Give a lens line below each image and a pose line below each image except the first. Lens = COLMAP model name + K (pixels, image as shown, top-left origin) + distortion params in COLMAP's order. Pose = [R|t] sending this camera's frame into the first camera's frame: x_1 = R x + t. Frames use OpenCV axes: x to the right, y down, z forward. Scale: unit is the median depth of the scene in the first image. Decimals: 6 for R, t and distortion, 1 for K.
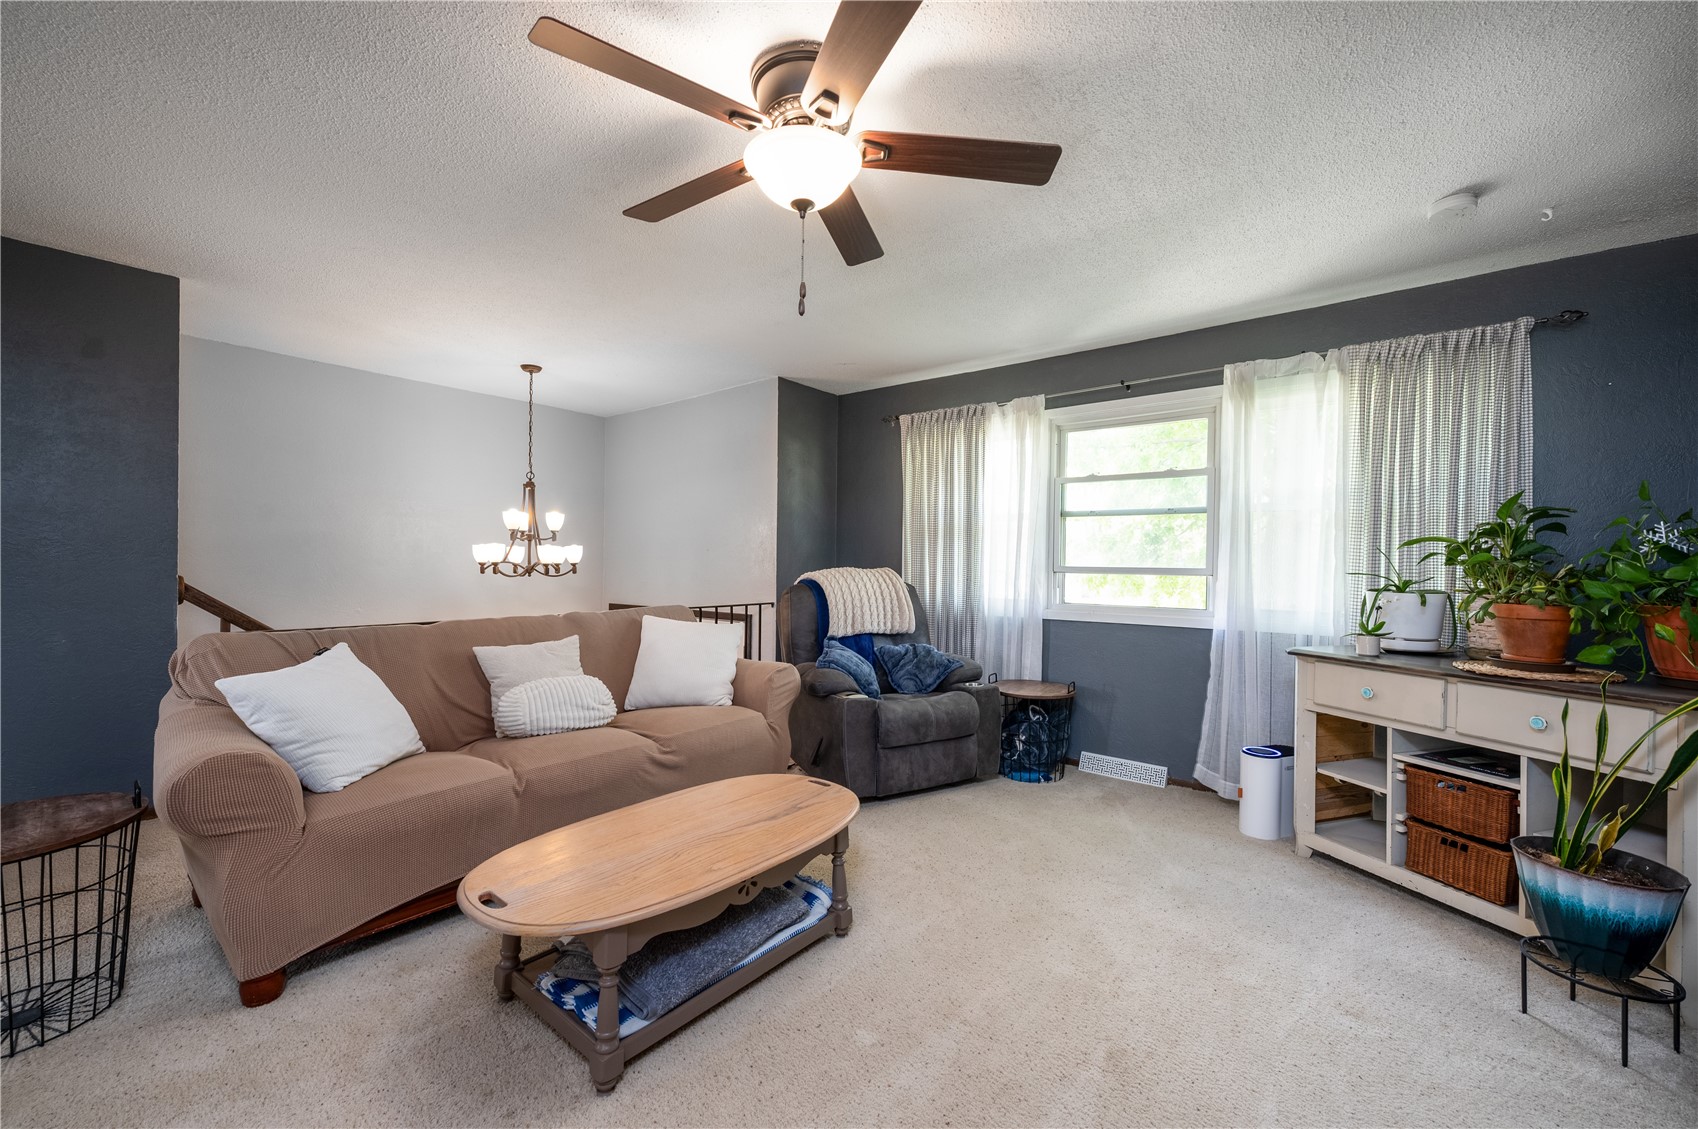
lens RADIAL K [[692.5, 0, 853.0], [0, 692.5, 565.6], [0, 0, 1]] dist [-0.001504, 0.000162]
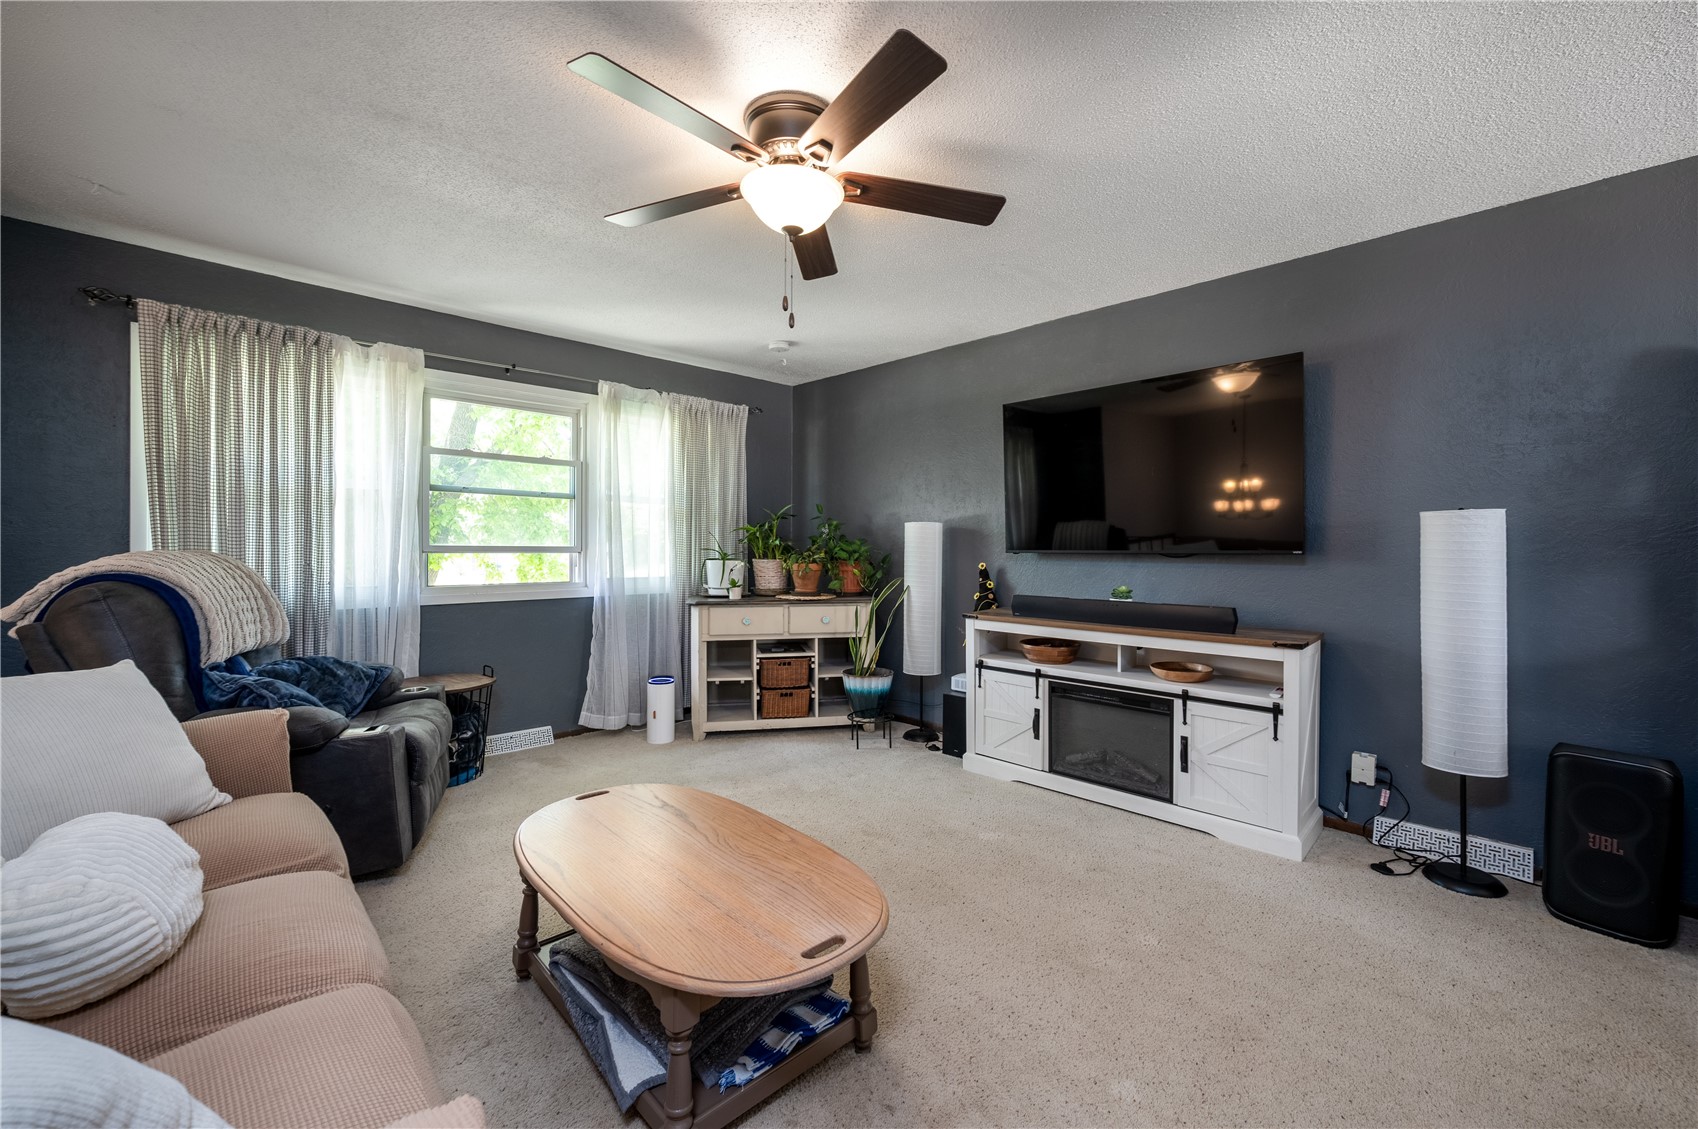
lens RADIAL K [[692.5, 0, 866.1], [0, 692.5, 556.9], [0, 0, 1]] dist [-0.001504, 0.000162]
pose [[0.095093, -0.023999, 0.995179, -0.635150], [0.000829, 0.999711, 0.024029, -0.006309], [-0.995468, -0.001460, 0.095085, 0.411307]]
